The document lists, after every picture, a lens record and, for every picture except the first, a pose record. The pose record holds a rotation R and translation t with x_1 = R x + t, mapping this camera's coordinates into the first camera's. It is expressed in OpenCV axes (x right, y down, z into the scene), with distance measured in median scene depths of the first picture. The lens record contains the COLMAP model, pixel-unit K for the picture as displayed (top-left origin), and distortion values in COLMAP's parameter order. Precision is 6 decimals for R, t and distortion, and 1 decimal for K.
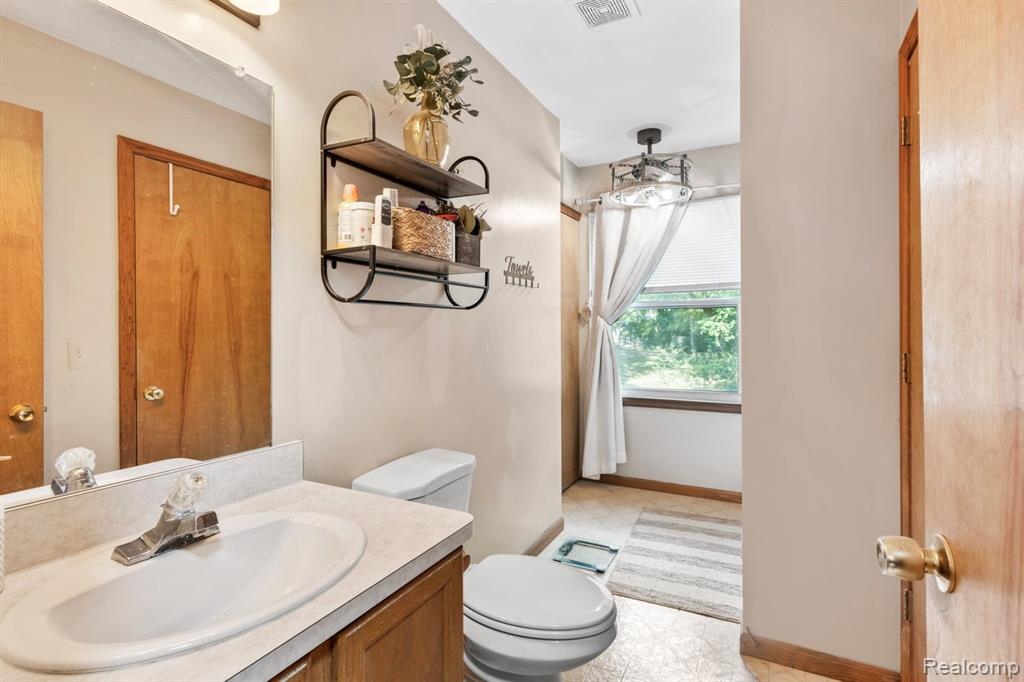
lens RADIAL K [[491.5, 0, 515.1], [0, 491.5, 336.8], [0, 0, 1]] dist [0.002273, 0.001028]
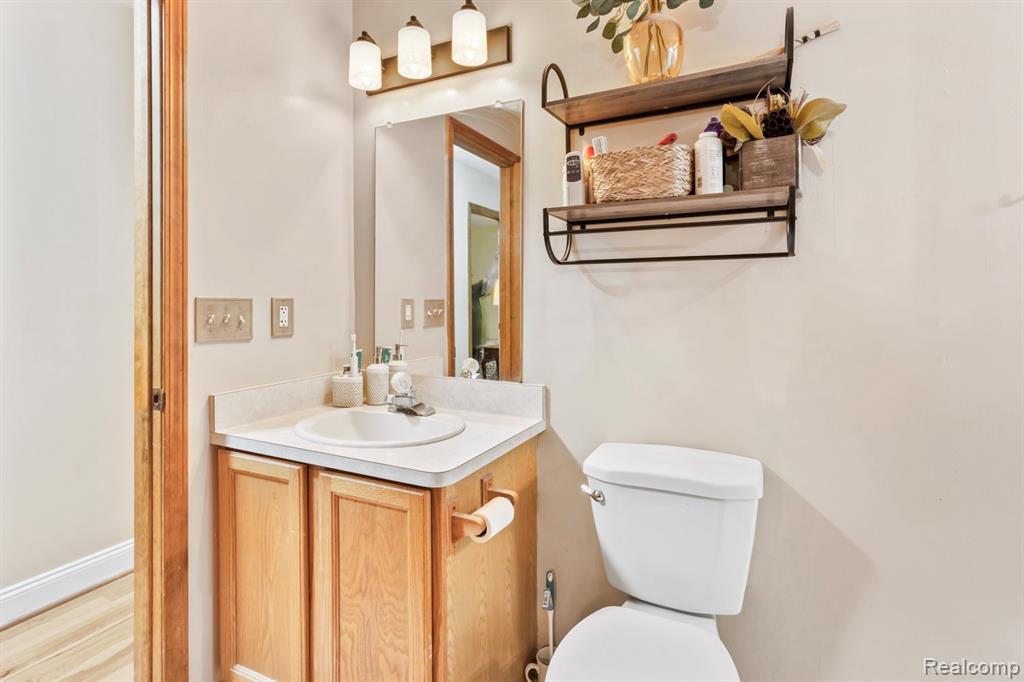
lens RADIAL K [[501.2, 0, 508.8], [0, 501.2, 303.9], [0, 0, 1]] dist [-0.005394, 0.001458]
pose [[0.000150, 0.015003, -0.999887, 0.726326], [-0.016292, 0.999755, 0.014998, -0.000739], [0.999867, 0.016288, 0.000394, 0.879858]]
